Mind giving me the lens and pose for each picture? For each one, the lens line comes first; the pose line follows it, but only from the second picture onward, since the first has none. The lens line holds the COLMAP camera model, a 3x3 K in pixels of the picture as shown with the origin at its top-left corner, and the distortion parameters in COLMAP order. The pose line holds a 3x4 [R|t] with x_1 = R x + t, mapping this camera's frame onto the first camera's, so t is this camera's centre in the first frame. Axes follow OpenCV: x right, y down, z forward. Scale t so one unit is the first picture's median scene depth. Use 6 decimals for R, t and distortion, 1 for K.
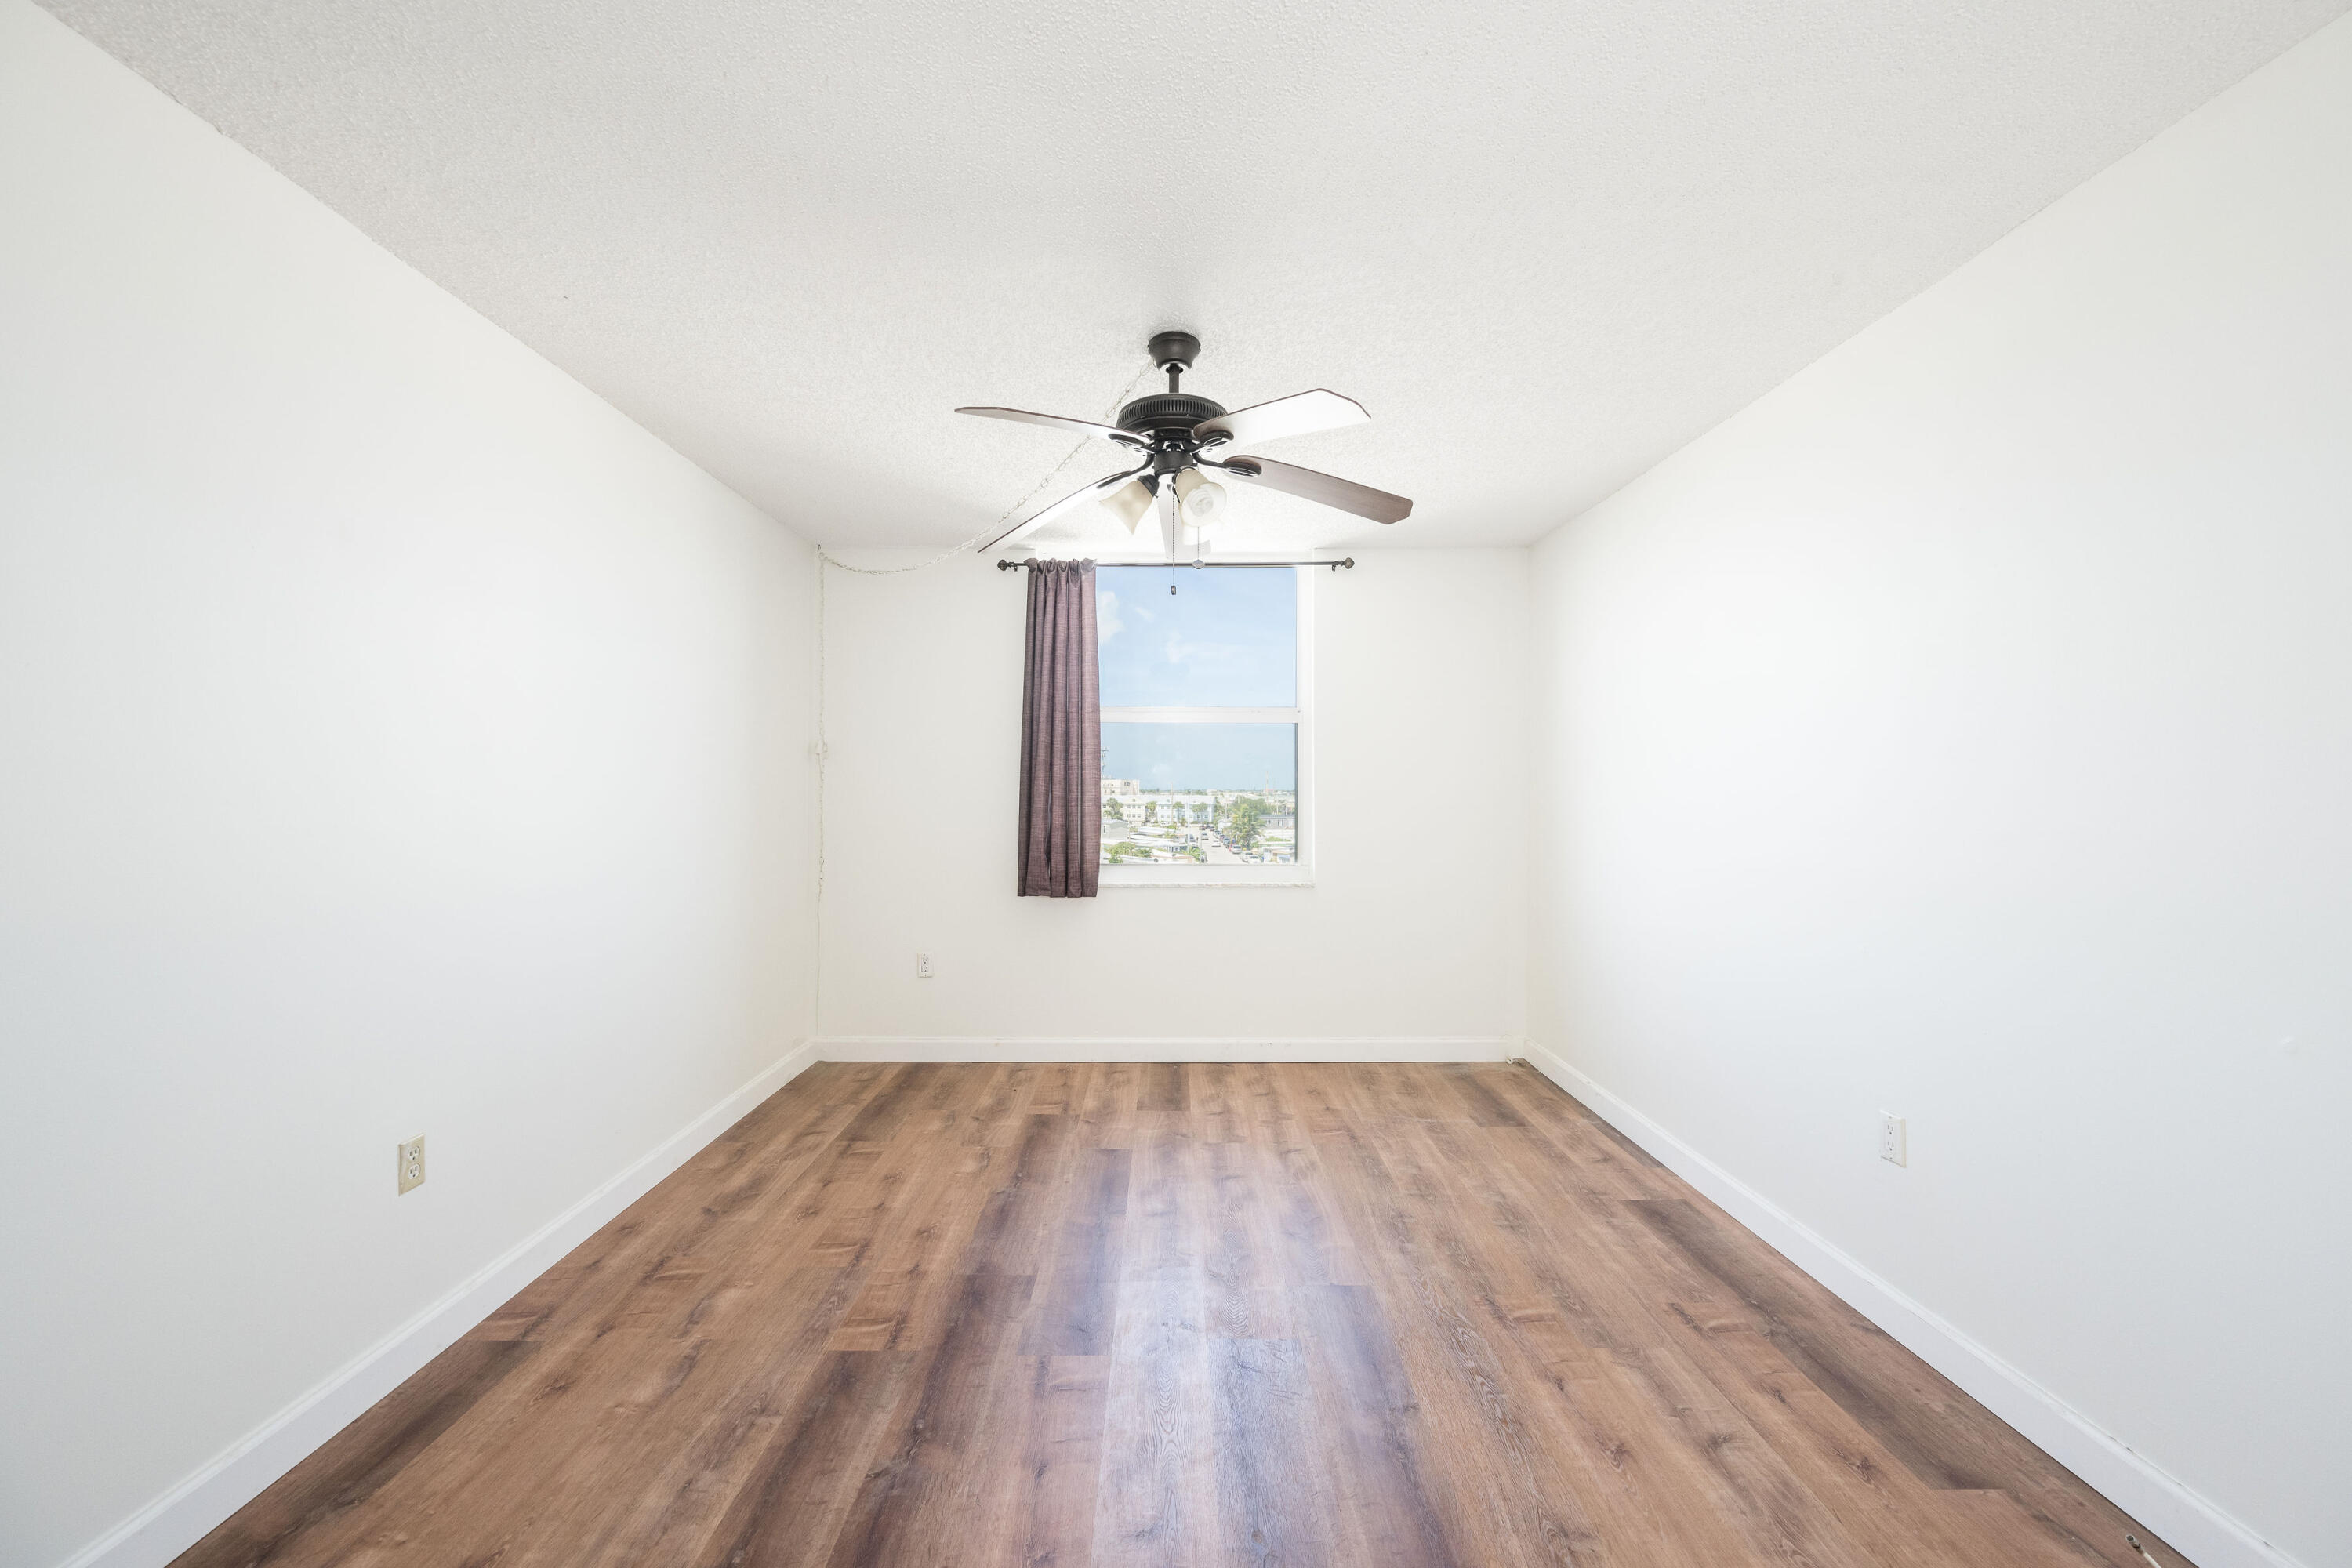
lens RADIAL K [[915.9, 0, 1176.5], [0, 915.9, 789.9], [0, 0, 1]] dist [-0.007645, -0.000312]
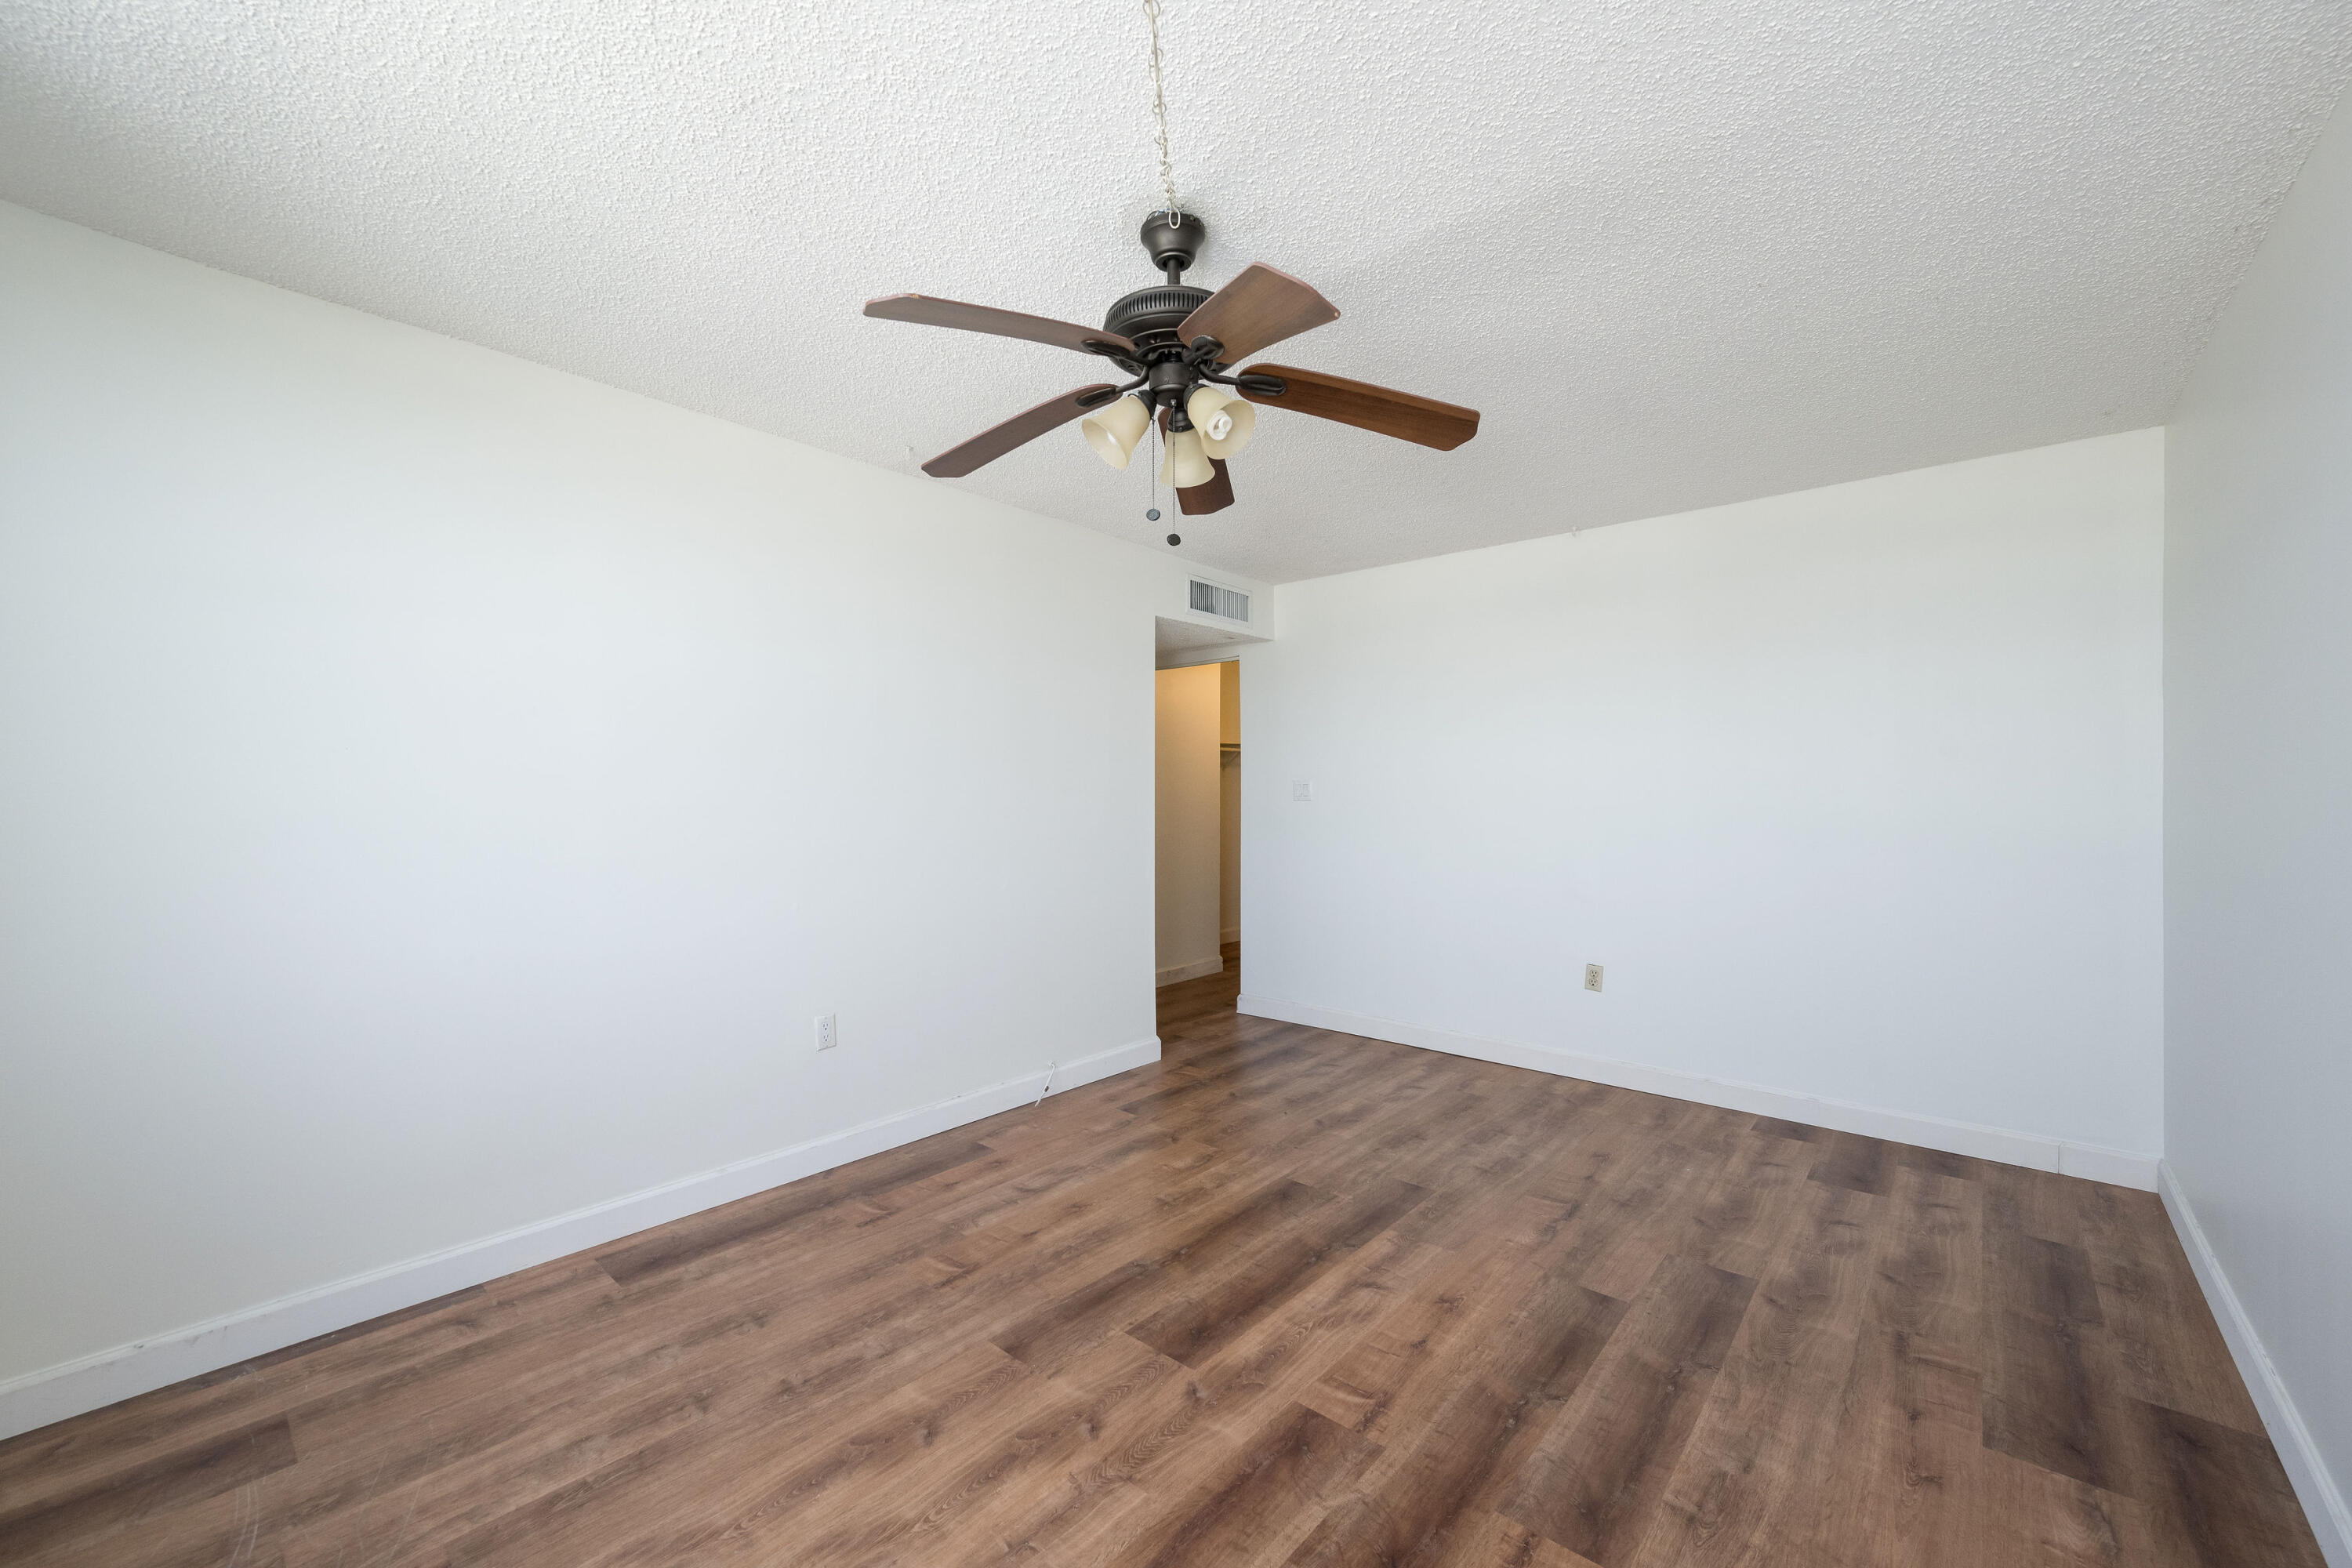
lens RADIAL K [[915.9, 0, 1163.2], [0, 915.9, 790.4], [0, 0, 1]] dist [-0.007645, -0.000312]
pose [[-0.737847, -0.002426, 0.674964, -0.431647], [-0.001296, 0.999997, 0.002178, -0.001635], [-0.674967, 0.000733, -0.737847, 1.279893]]
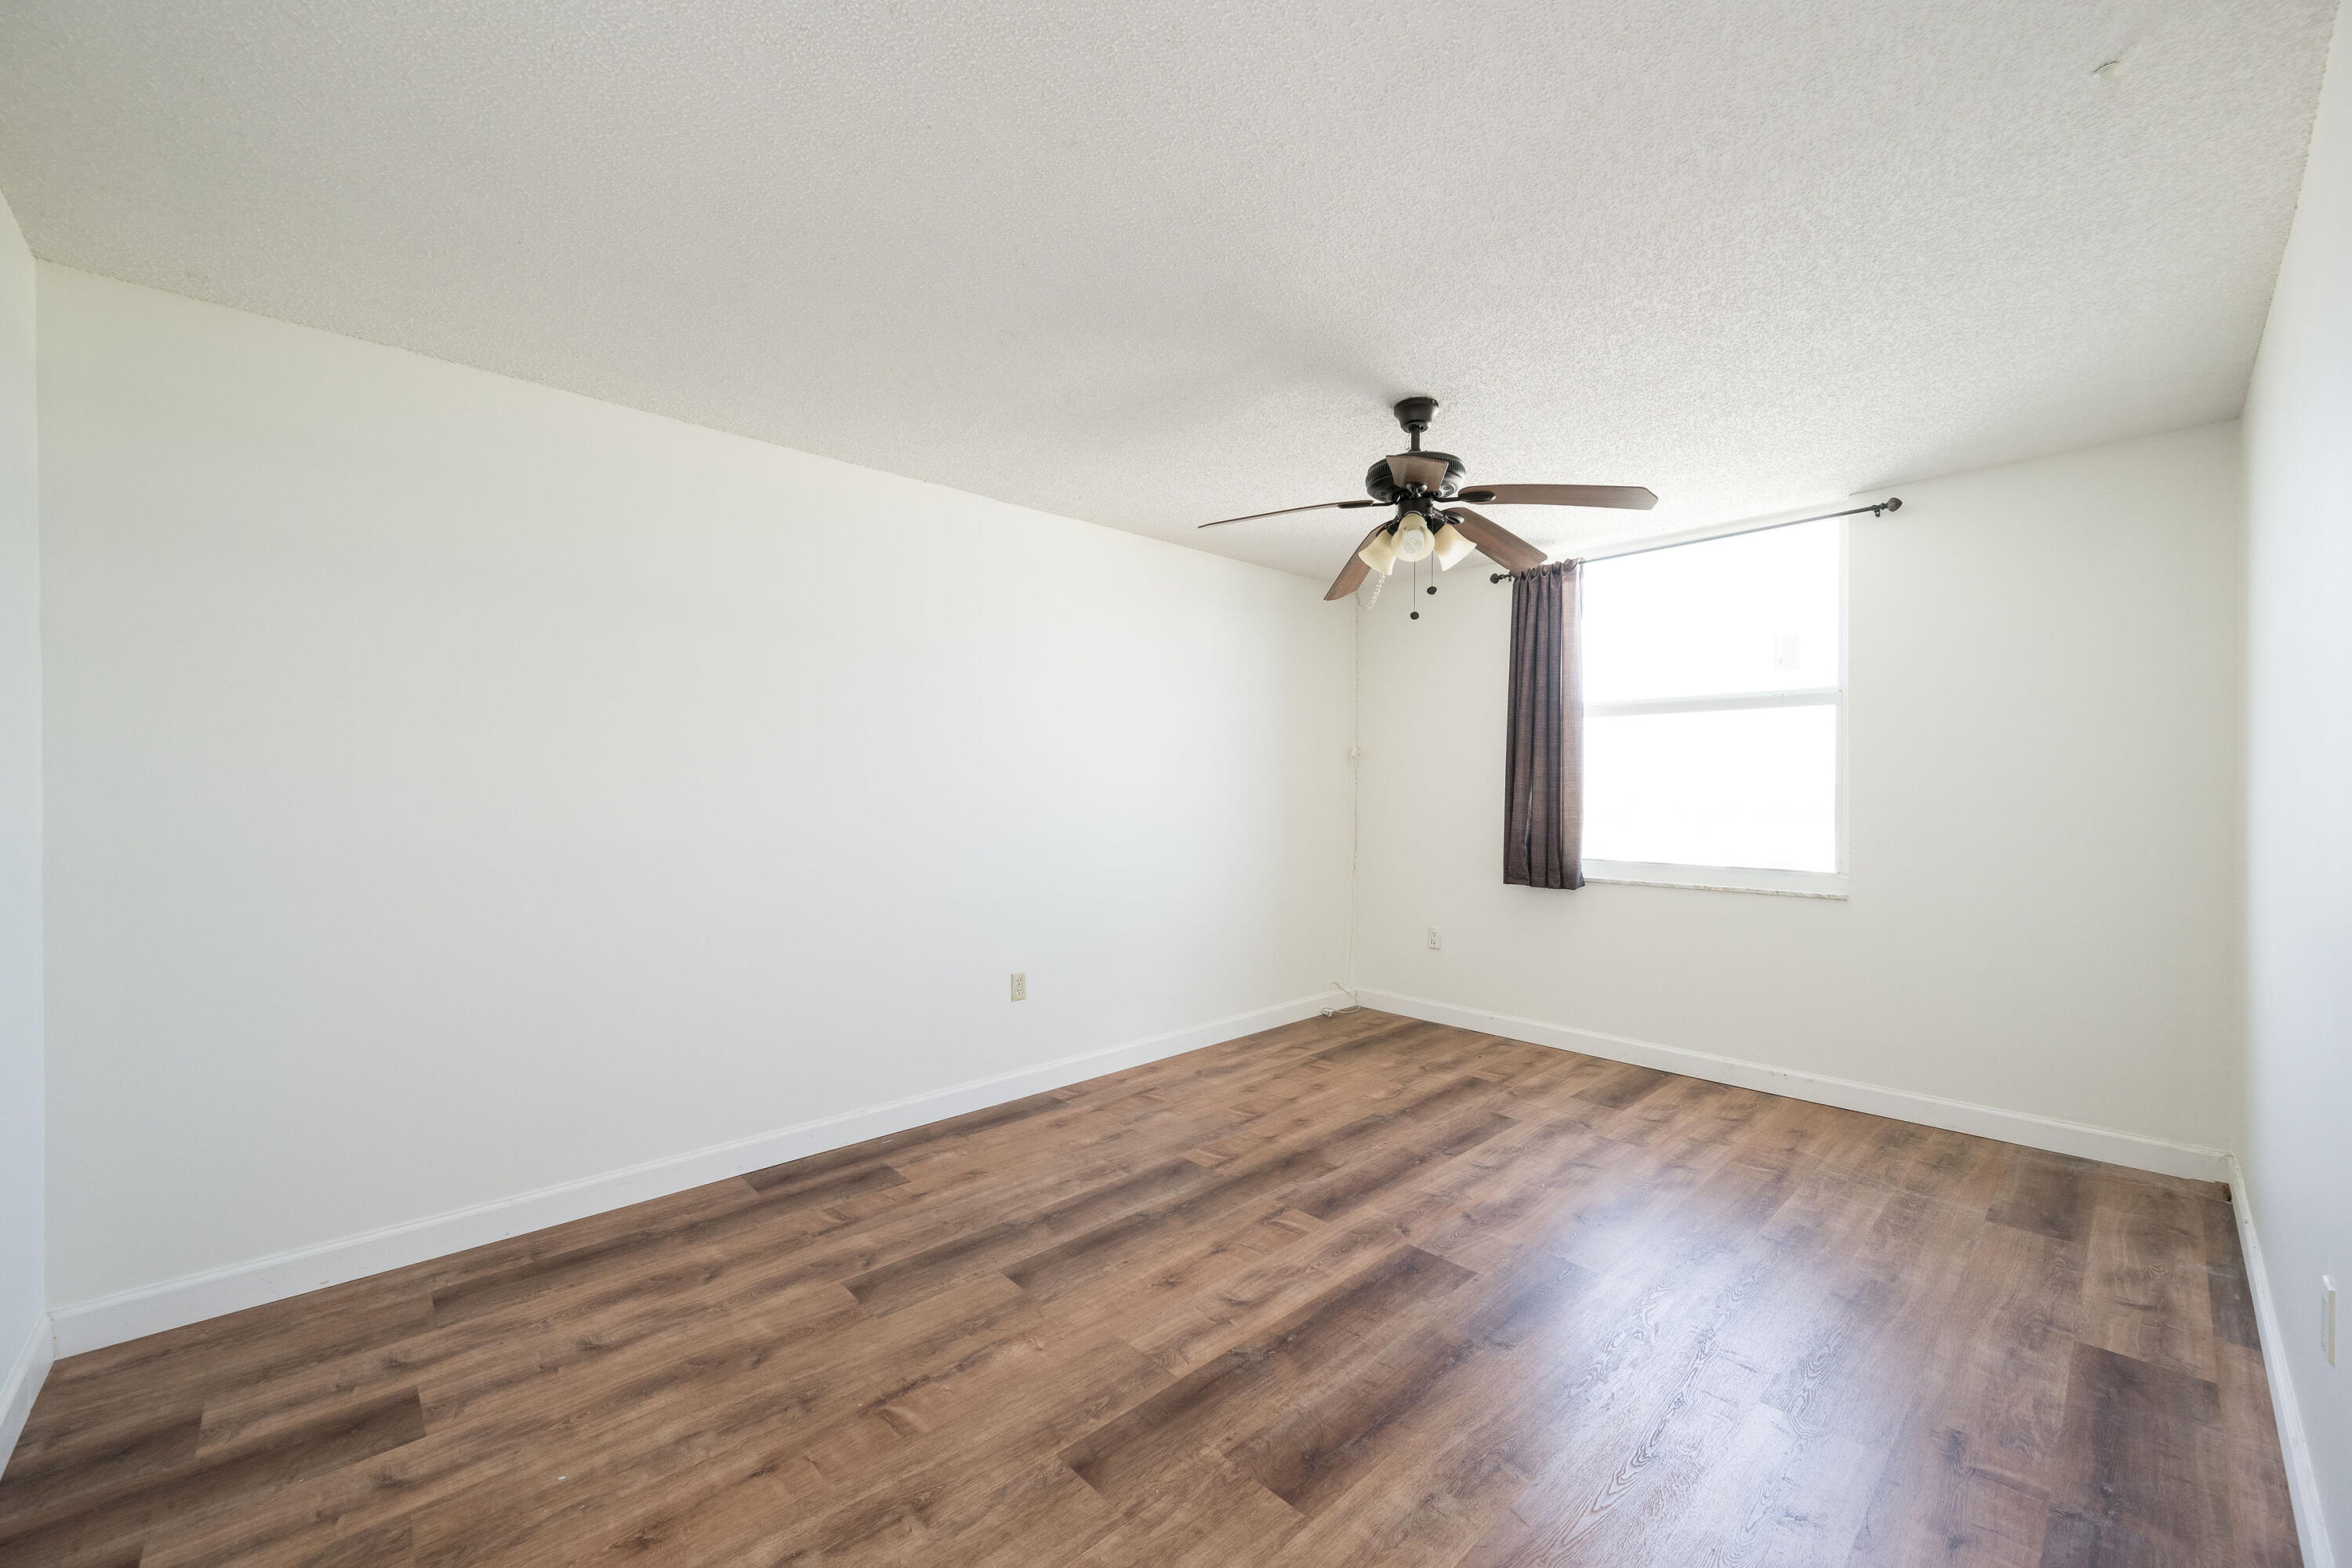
lens RADIAL K [[915.9, 0, 1178.8], [0, 915.9, 787.8], [0, 0, 1]] dist [-0.007645, -0.000312]
pose [[0.679404, -0.001830, -0.733762, 0.528247], [0.002655, 0.999996, -0.000036, 0.002763], [0.733760, -0.001924, 0.679406, -0.022881]]
